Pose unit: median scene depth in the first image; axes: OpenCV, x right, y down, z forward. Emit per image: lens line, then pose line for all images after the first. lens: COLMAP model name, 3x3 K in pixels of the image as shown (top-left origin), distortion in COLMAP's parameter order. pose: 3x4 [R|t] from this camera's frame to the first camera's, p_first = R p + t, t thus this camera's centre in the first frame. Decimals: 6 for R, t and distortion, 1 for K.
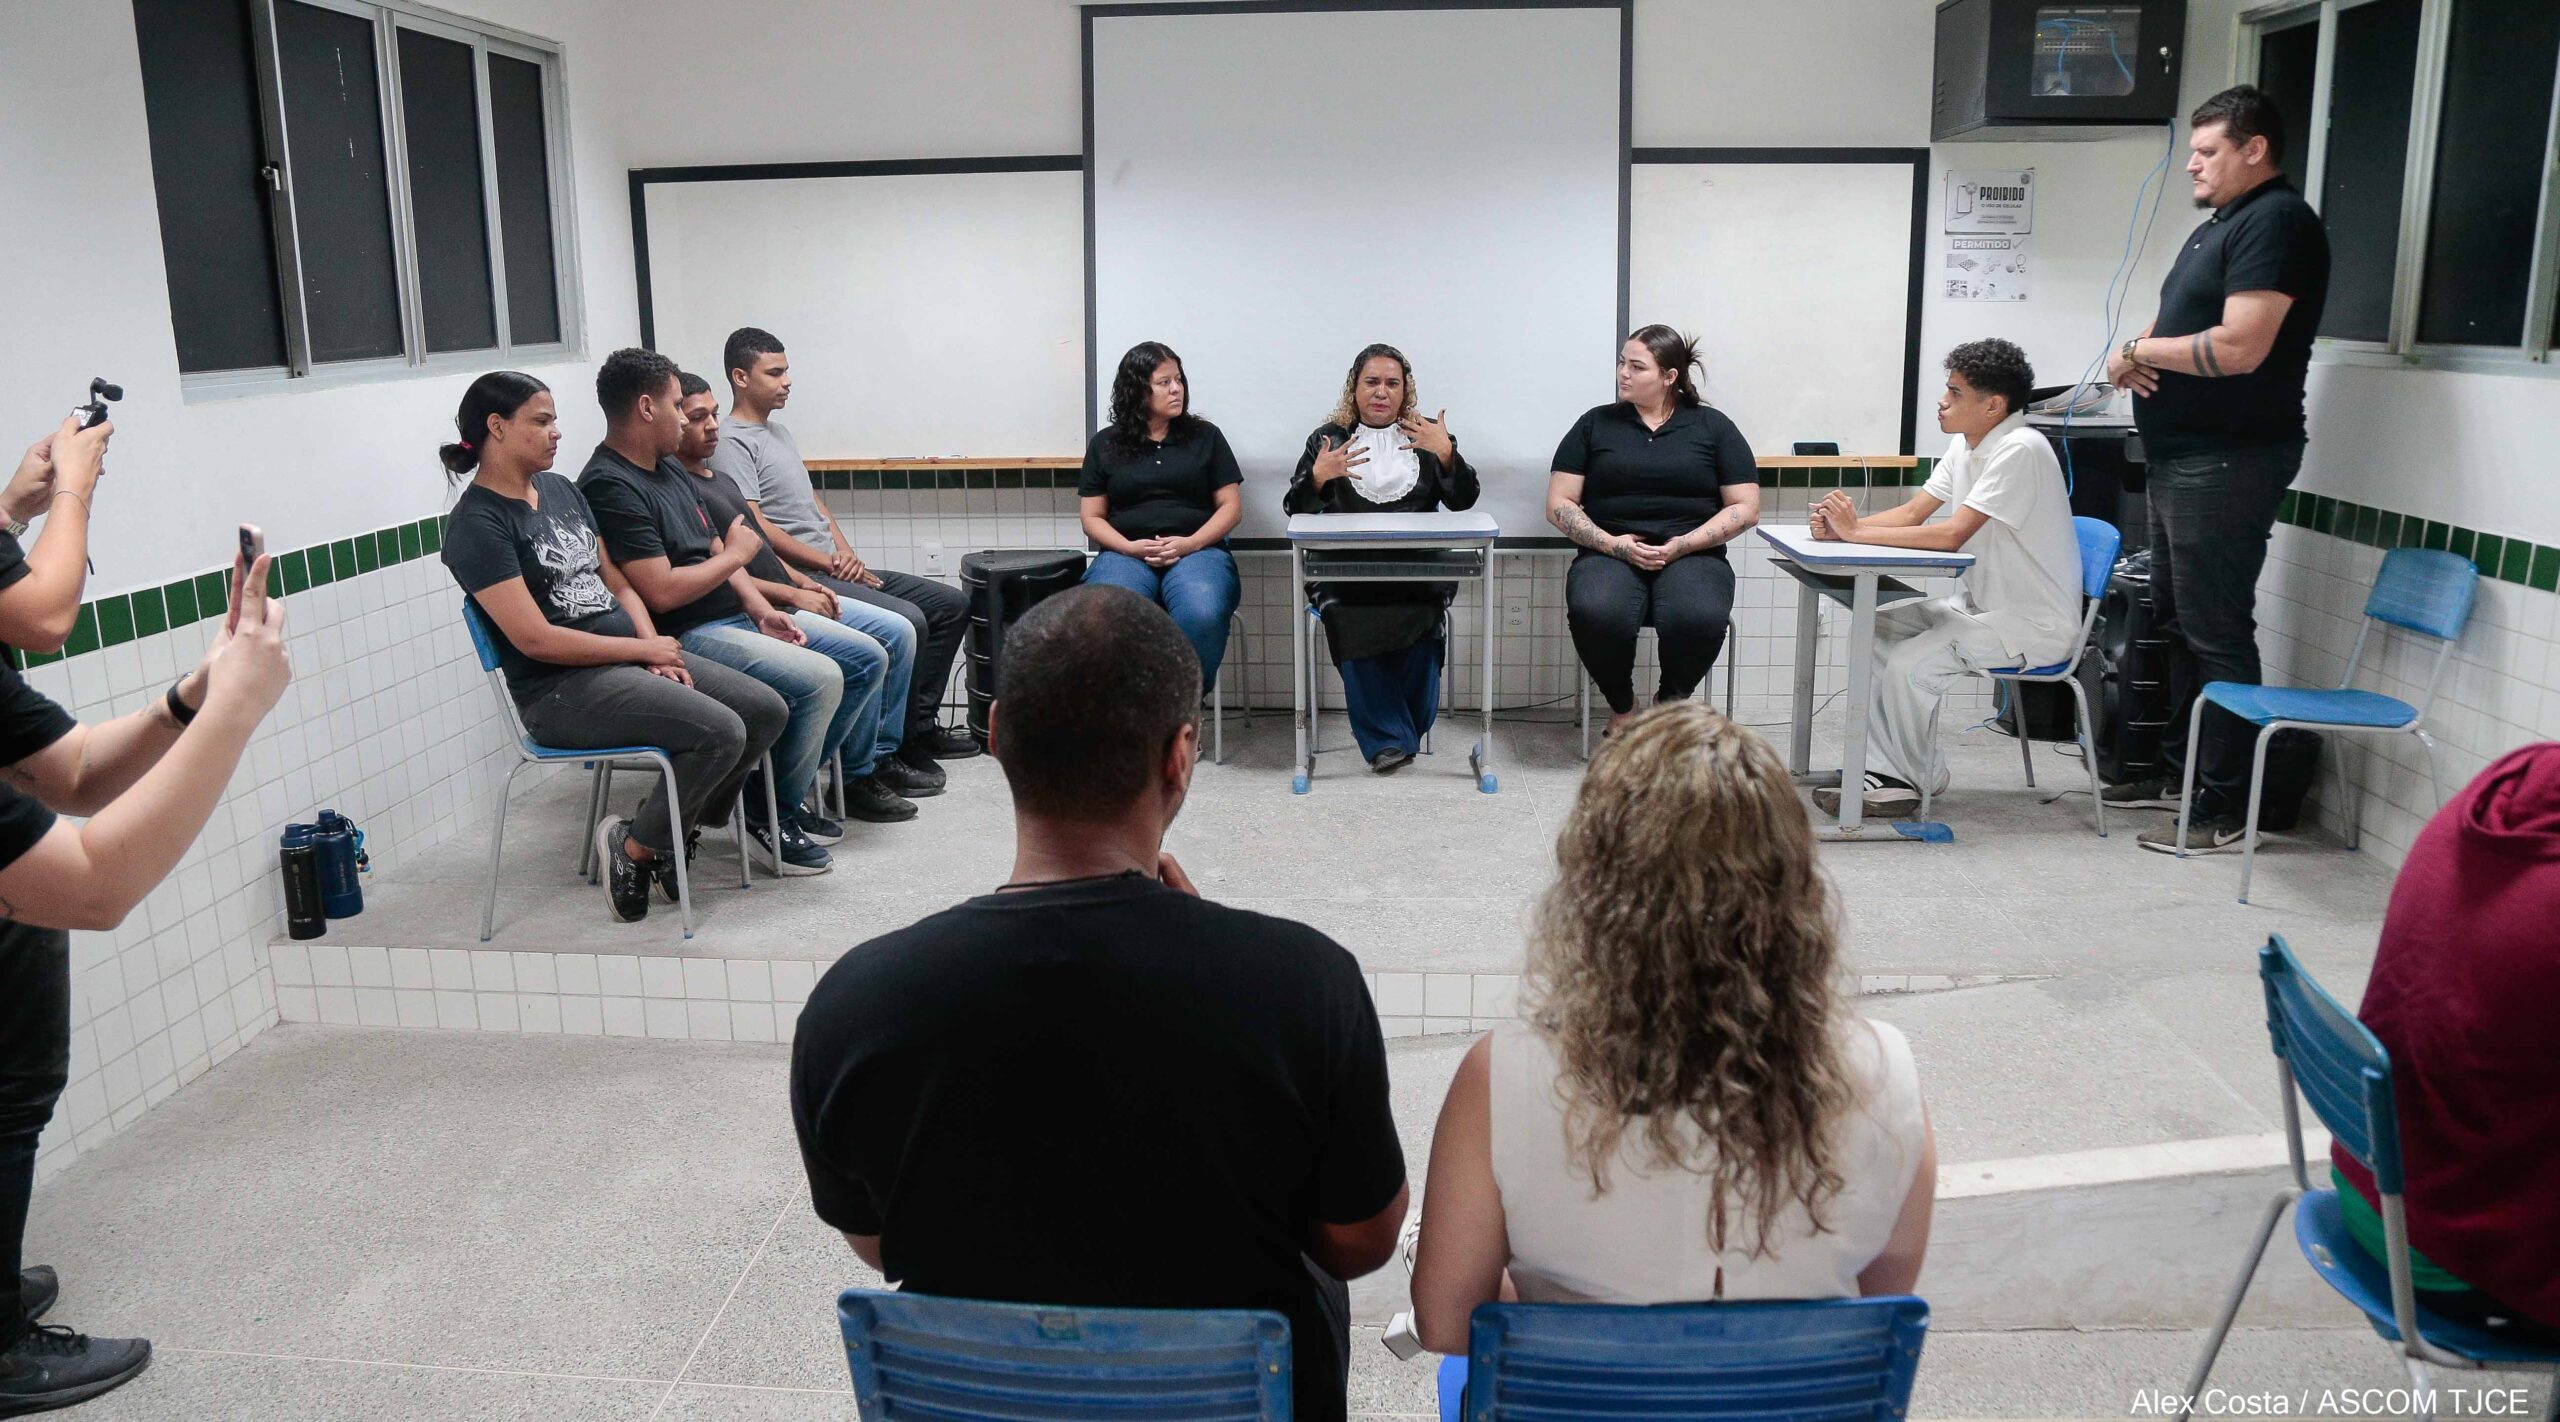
lens RADIAL K [[1756.2, 0, 1266.3], [0, 1756.2, 706.4], [0, 0, 1]] dist [-0.091196, 0.029053]
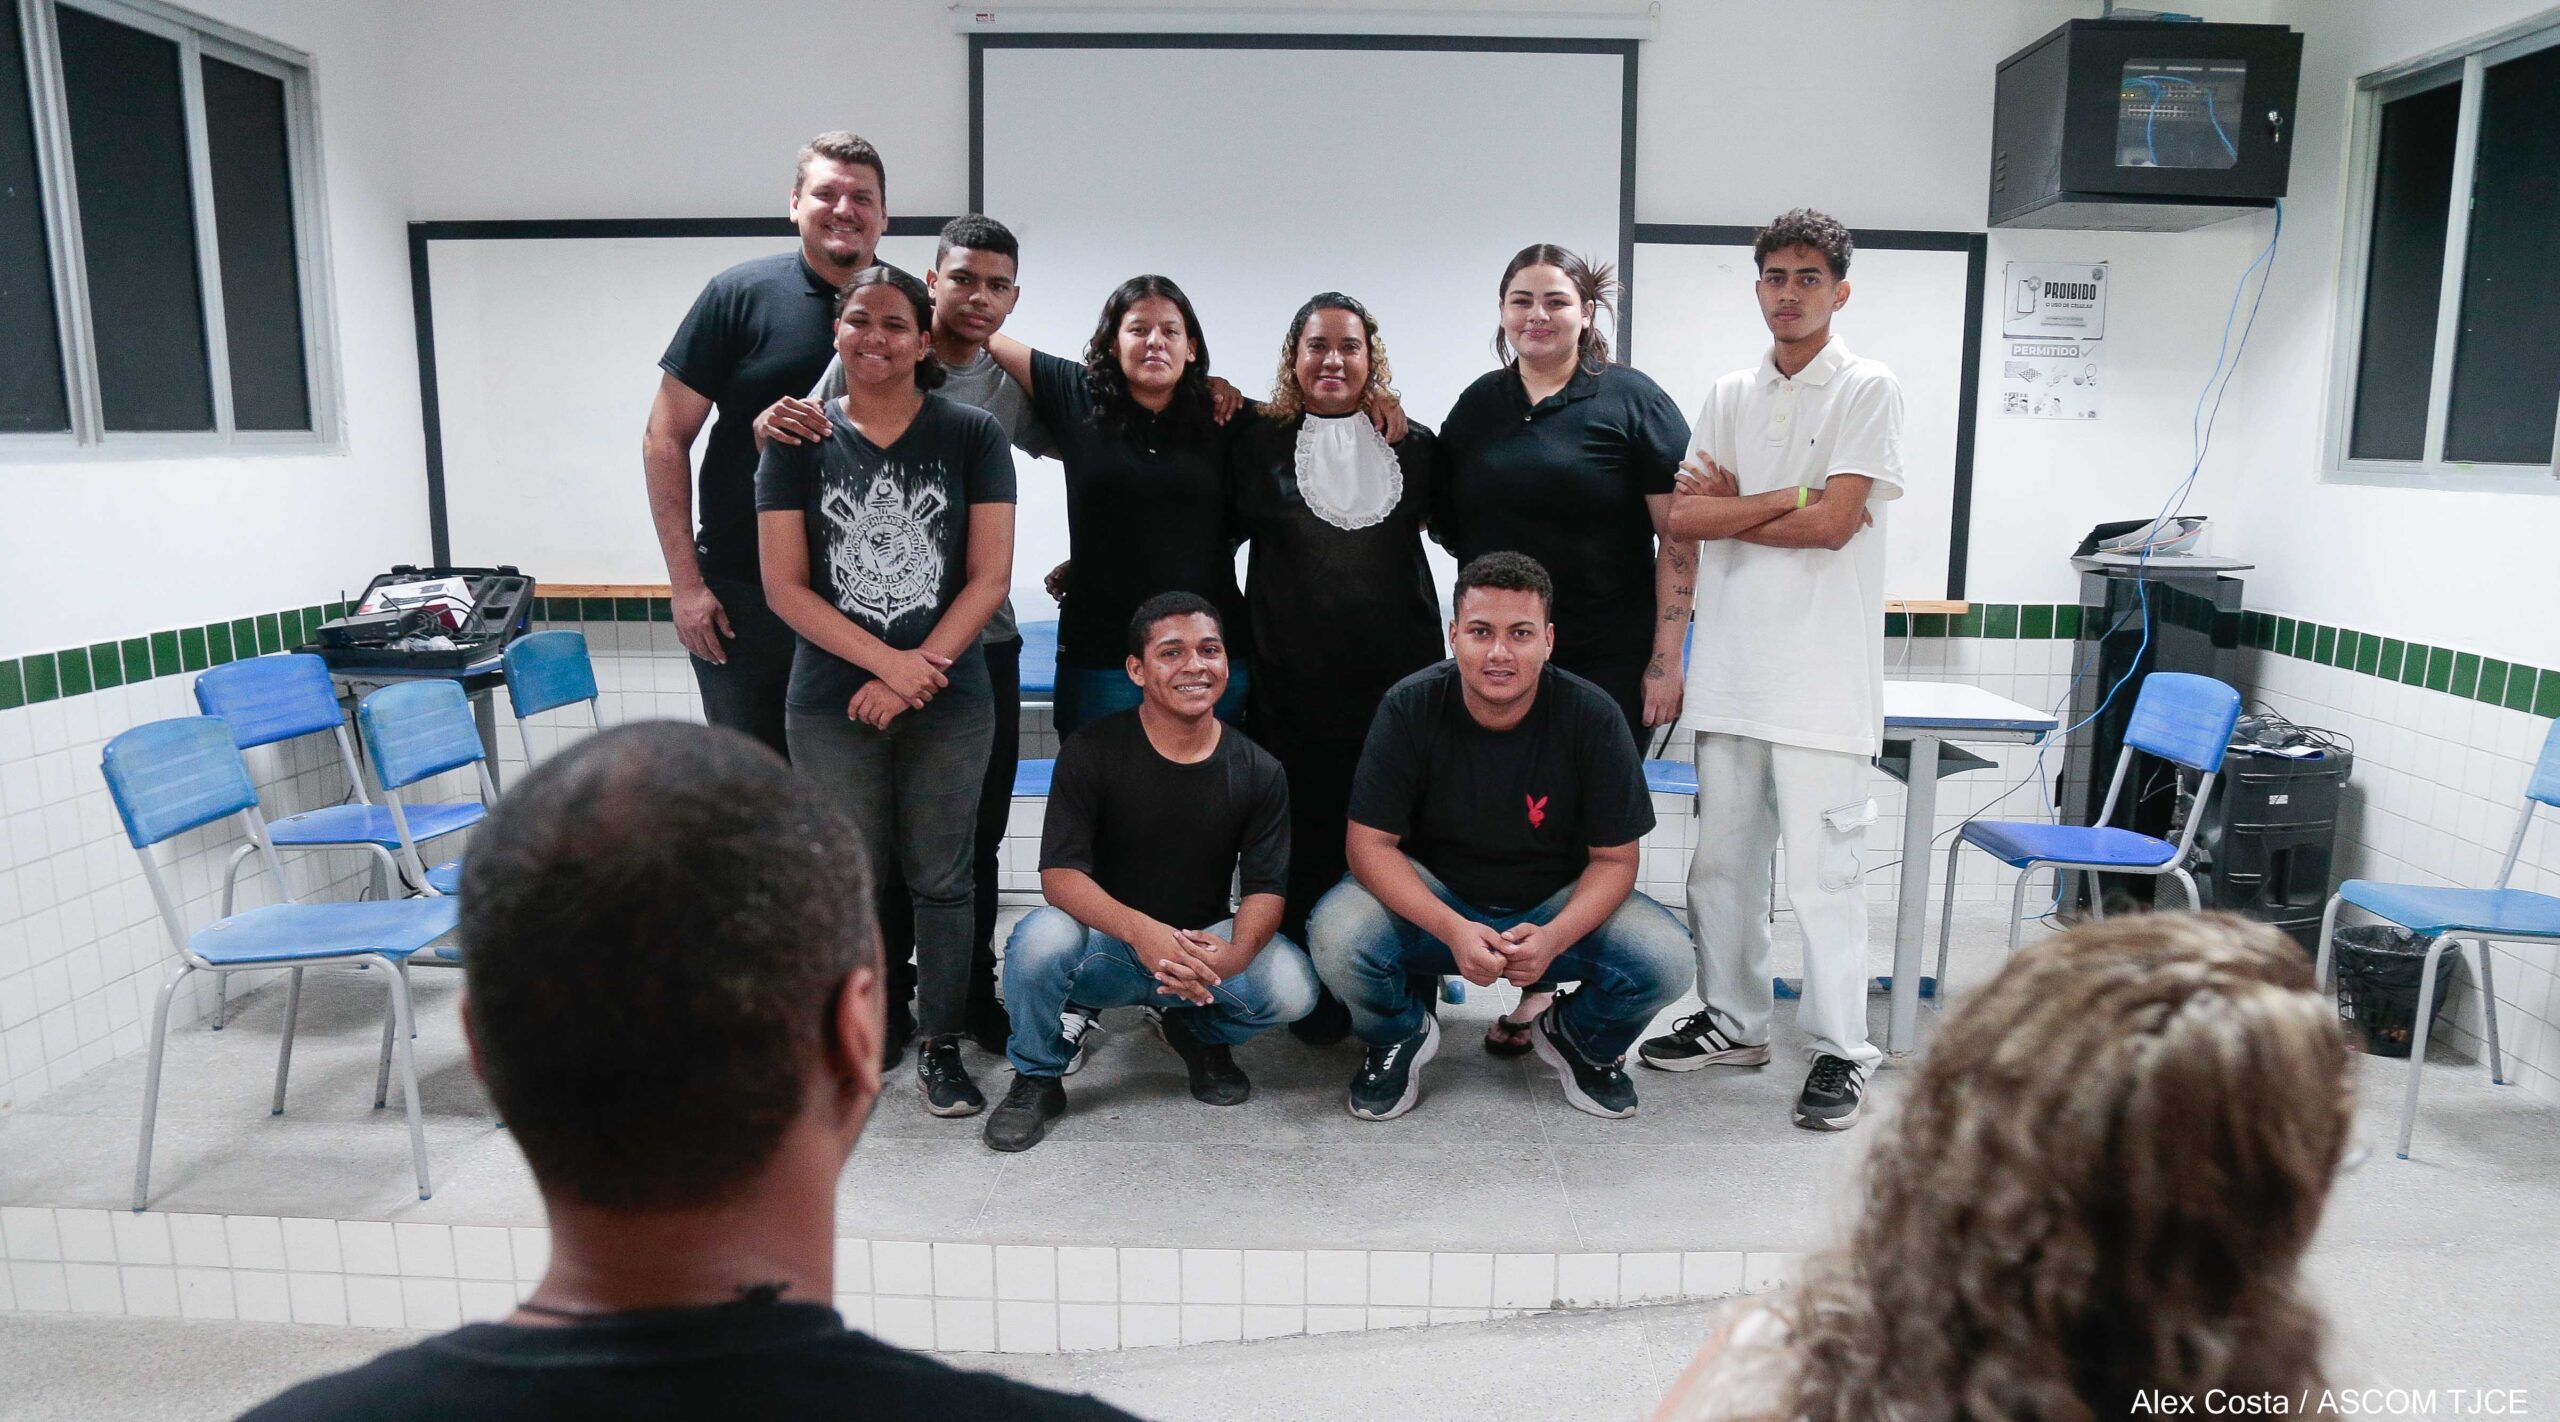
lens RADIAL K [[1891.7, 0, 1327.2], [0, 1891.7, 853.7], [0, 0, 1]] dist [-0.082242, 0.019567]
pose [[0.997999, 0.010734, 0.062311, 0.012302], [-0.009767, 0.999828, -0.015792, -0.005357], [-0.062470, 0.015152, 0.997932, 0.126590]]
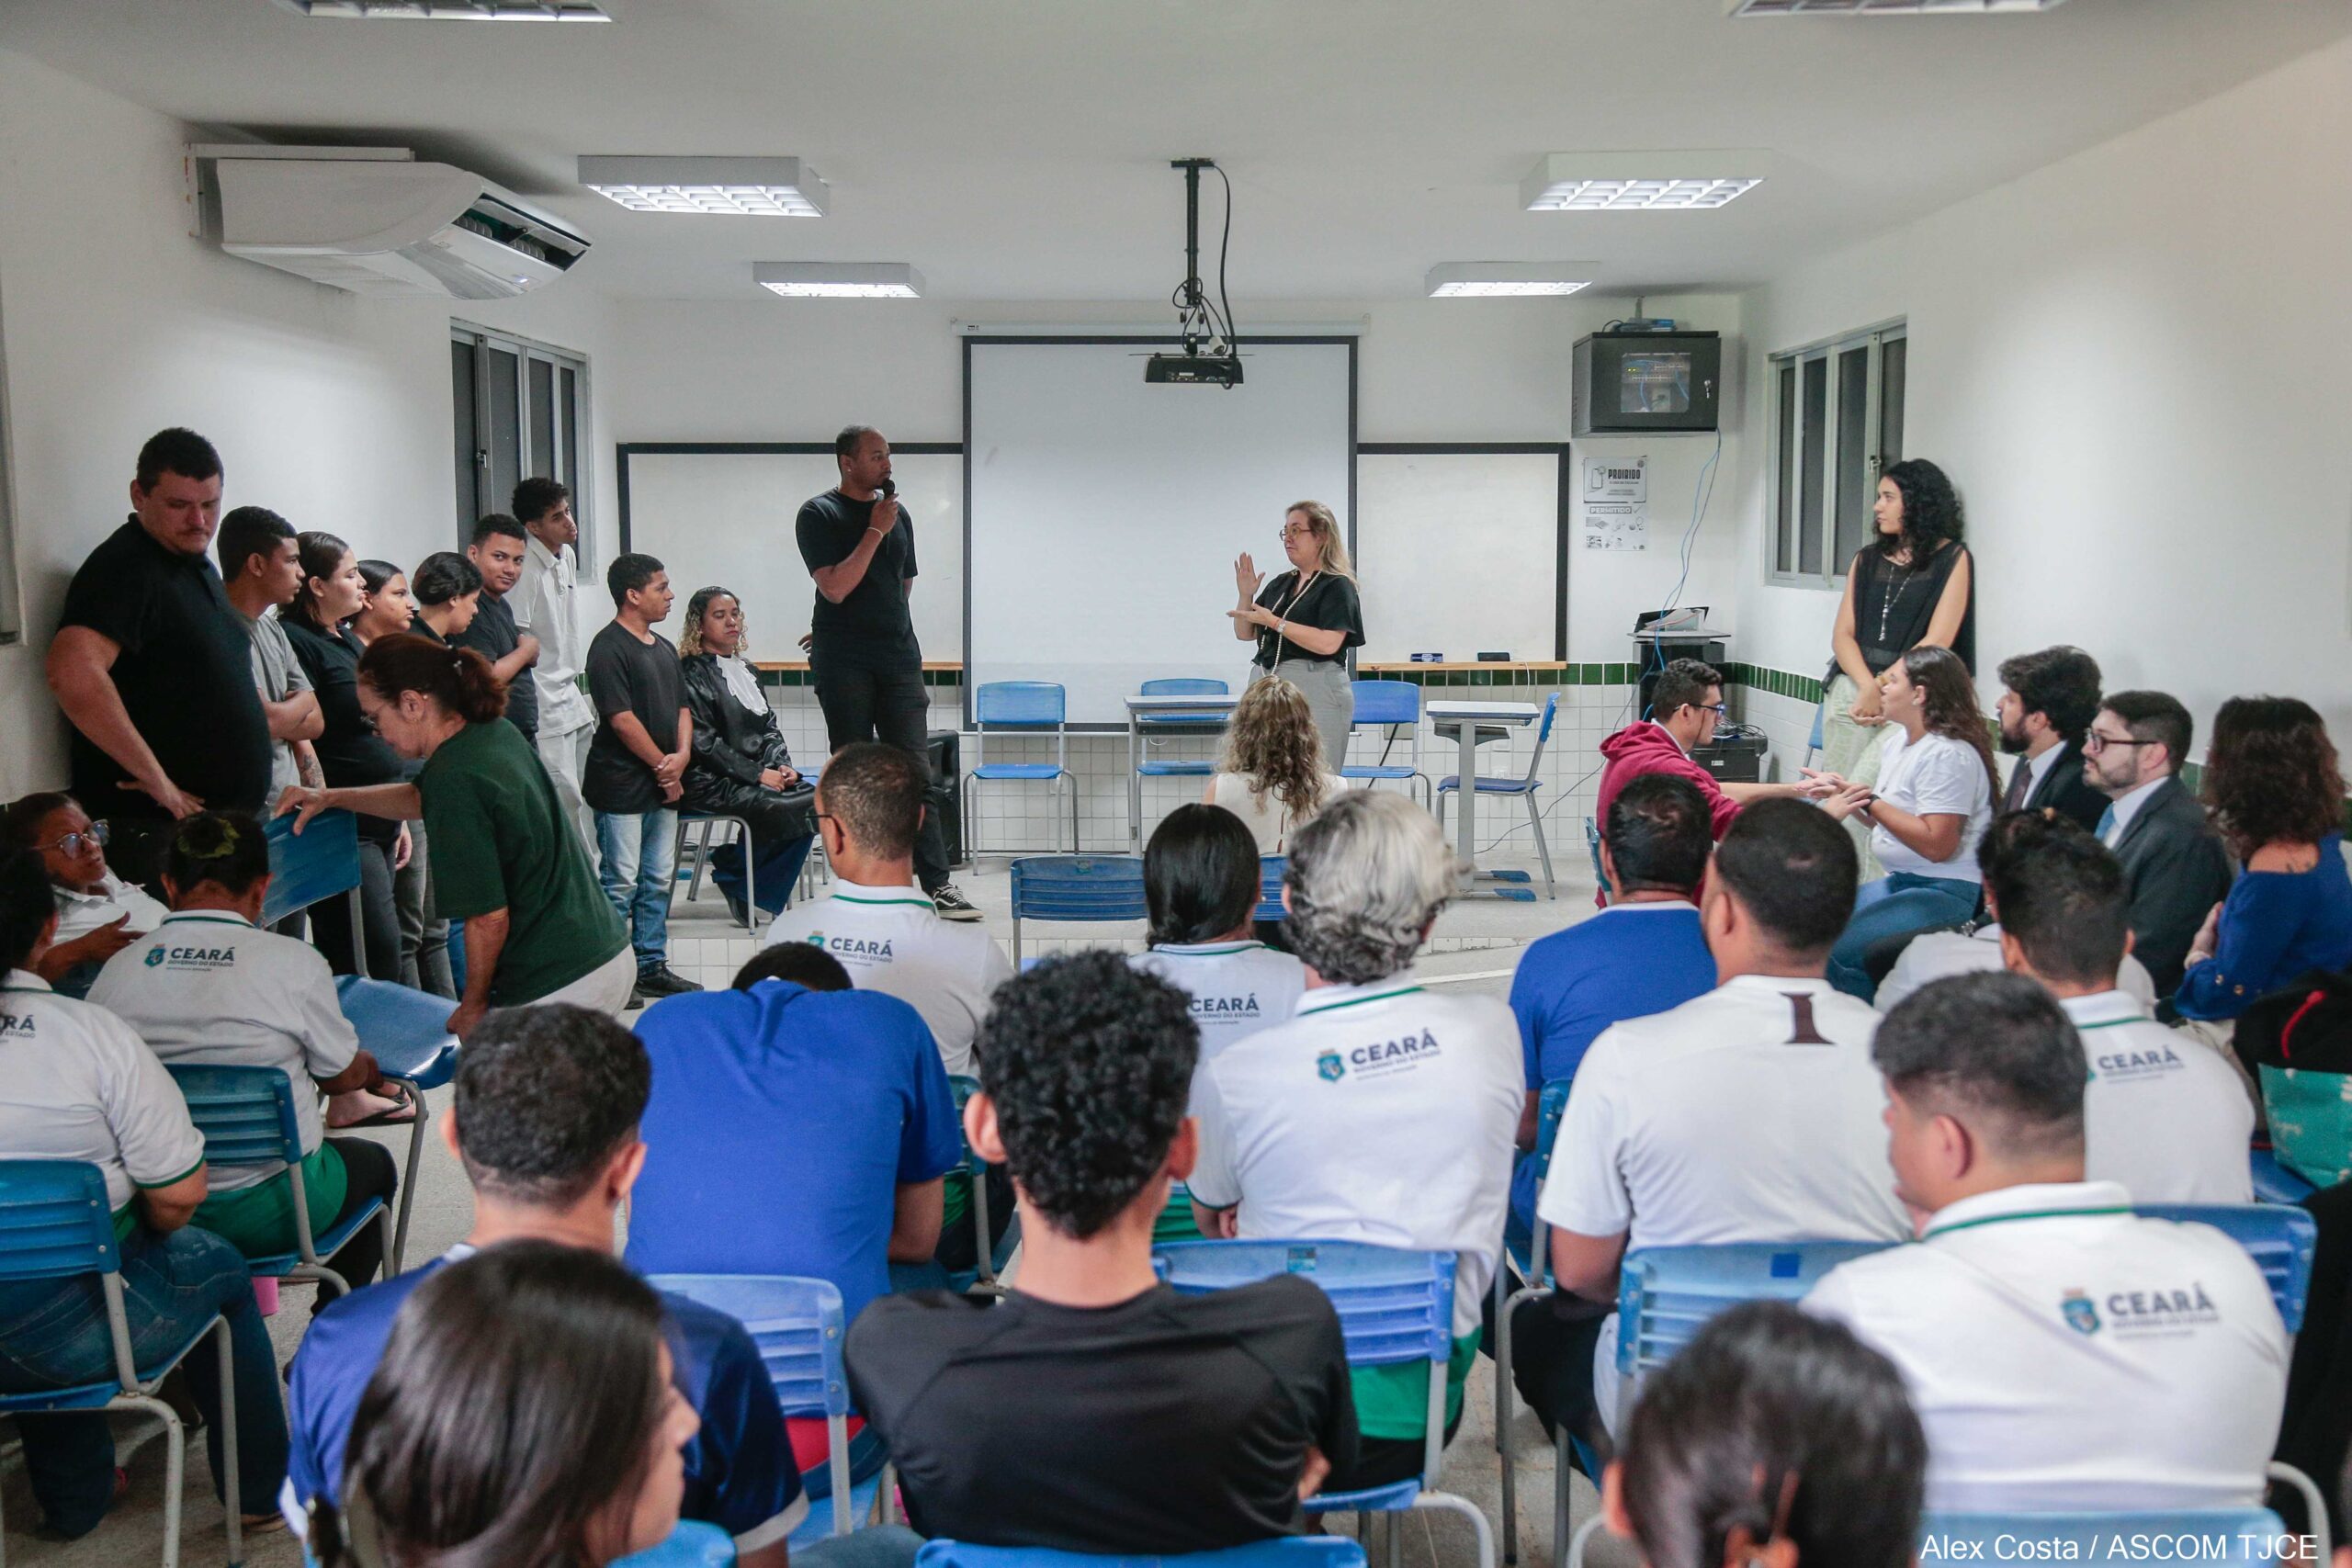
lens RADIAL K [[2350.3, 0, 1170.5], [0, 2350.3, 803.3], [0, 0, 1]] dist [0.040697, 0.000000]
pose [[0.998403, 0.004373, 0.056324, -0.048777], [0.002333, 0.992956, -0.118457, 0.204152], [-0.056445, 0.118399, 0.991360, -0.895276]]
